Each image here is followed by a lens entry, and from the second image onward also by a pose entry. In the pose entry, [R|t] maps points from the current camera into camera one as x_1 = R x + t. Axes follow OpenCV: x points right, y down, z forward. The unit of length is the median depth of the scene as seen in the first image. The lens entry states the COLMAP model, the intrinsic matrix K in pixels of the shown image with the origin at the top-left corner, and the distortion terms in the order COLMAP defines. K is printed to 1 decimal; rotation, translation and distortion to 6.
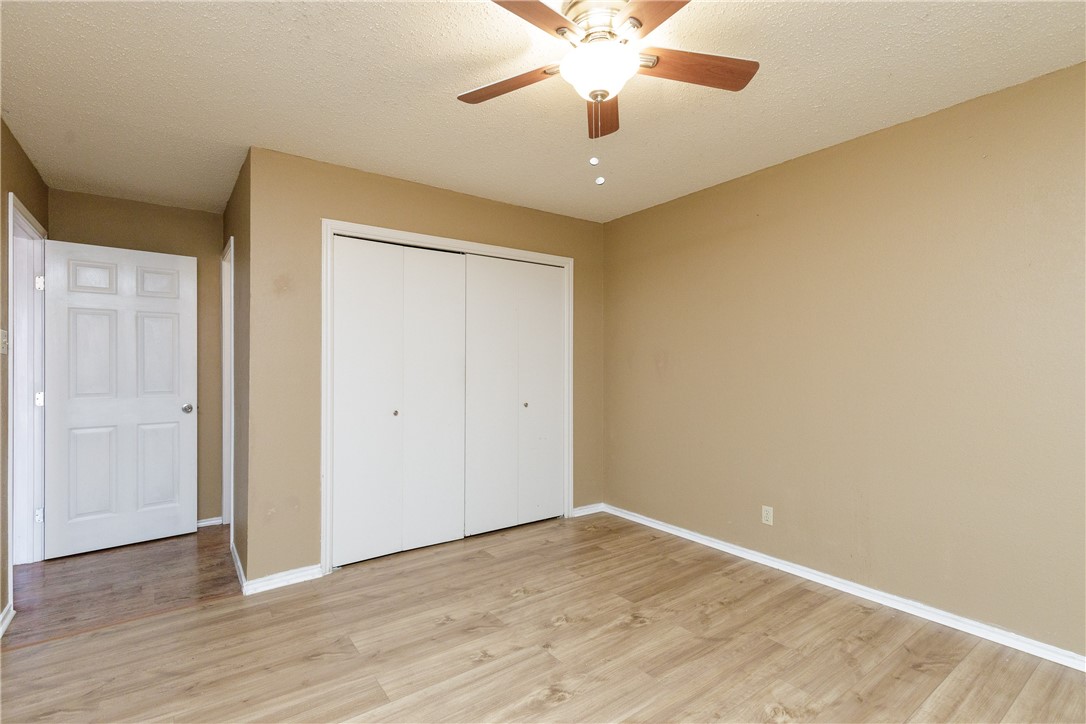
lens RADIAL K [[495.4, 0, 547.9], [0, 495.4, 366.4], [0, 0, 1]] dist [0.007605, 0.000040]
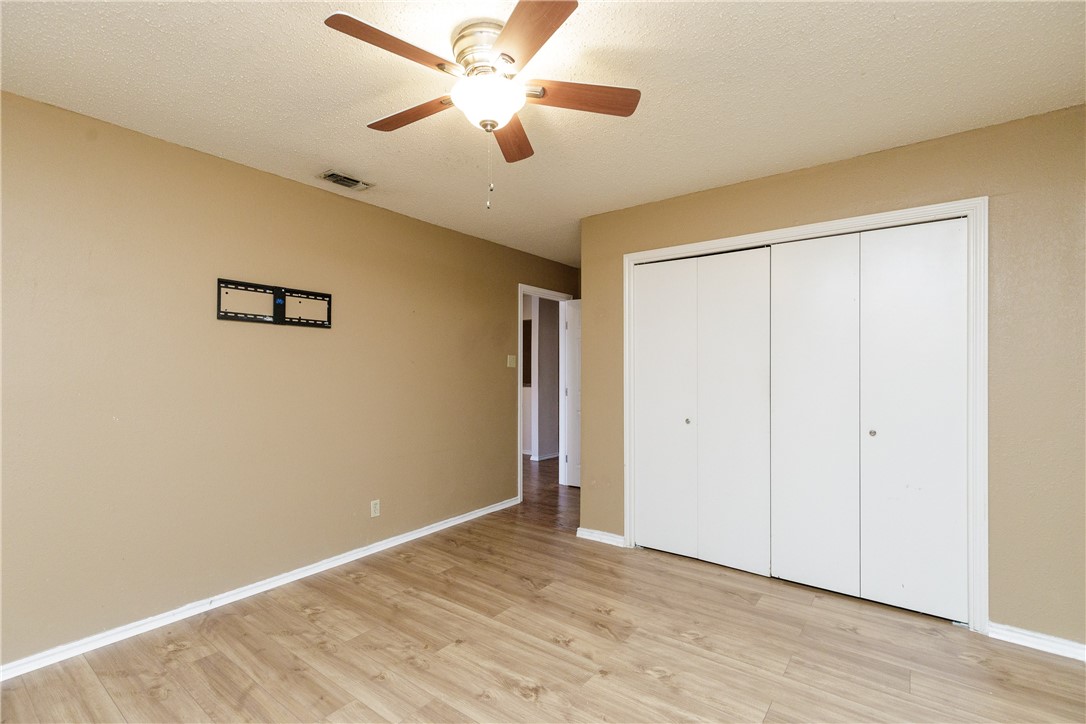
lens RADIAL K [[495.4, 0, 546.5], [0, 495.4, 370.7], [0, 0, 1]] dist [0.007605, 0.000040]
pose [[0.293169, 0.003552, -0.956054, 0.882736], [-0.004475, 0.999987, 0.002343, -0.018371], [0.956050, 0.003592, 0.293181, 0.618411]]
